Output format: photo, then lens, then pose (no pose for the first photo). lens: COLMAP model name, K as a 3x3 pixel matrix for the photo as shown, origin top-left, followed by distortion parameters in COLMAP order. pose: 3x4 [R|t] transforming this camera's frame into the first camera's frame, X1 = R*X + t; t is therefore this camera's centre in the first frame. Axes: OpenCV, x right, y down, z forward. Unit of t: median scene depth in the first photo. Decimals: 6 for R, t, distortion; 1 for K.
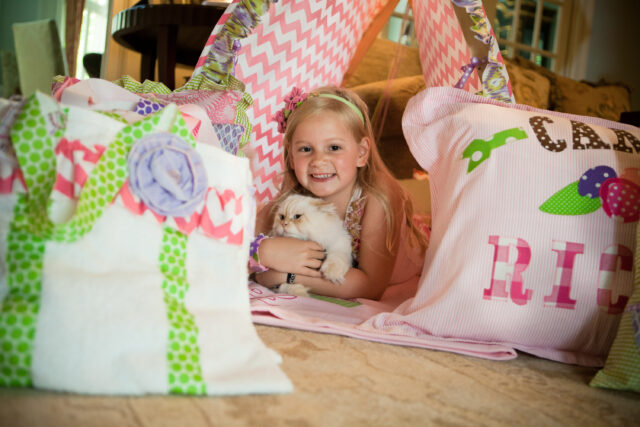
lens RADIAL K [[671.5, 0, 319.0], [0, 671.5, 213.8], [0, 0, 1]] dist [-0.016222, 0.000000]
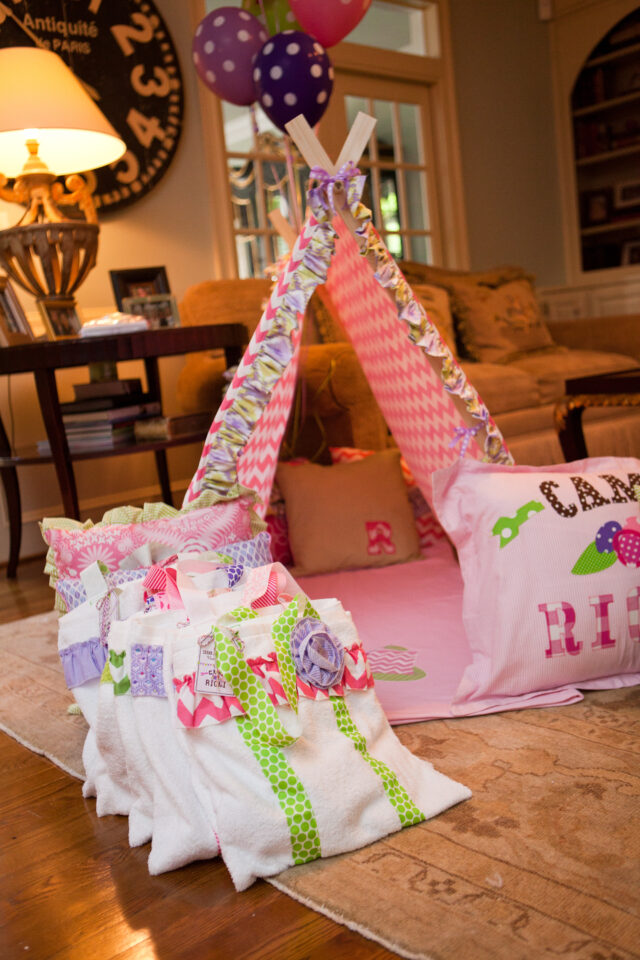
lens RADIAL K [[957.3, 0, 320.9], [0, 957.3, 480.6], [0, 0, 1]] dist [-0.061580, 0.000000]
pose [[0.947612, -0.240434, 0.210292, -0.409840], [0.221854, 0.969053, 0.108244, -0.443732], [-0.229809, -0.055919, 0.971628, -0.538252]]
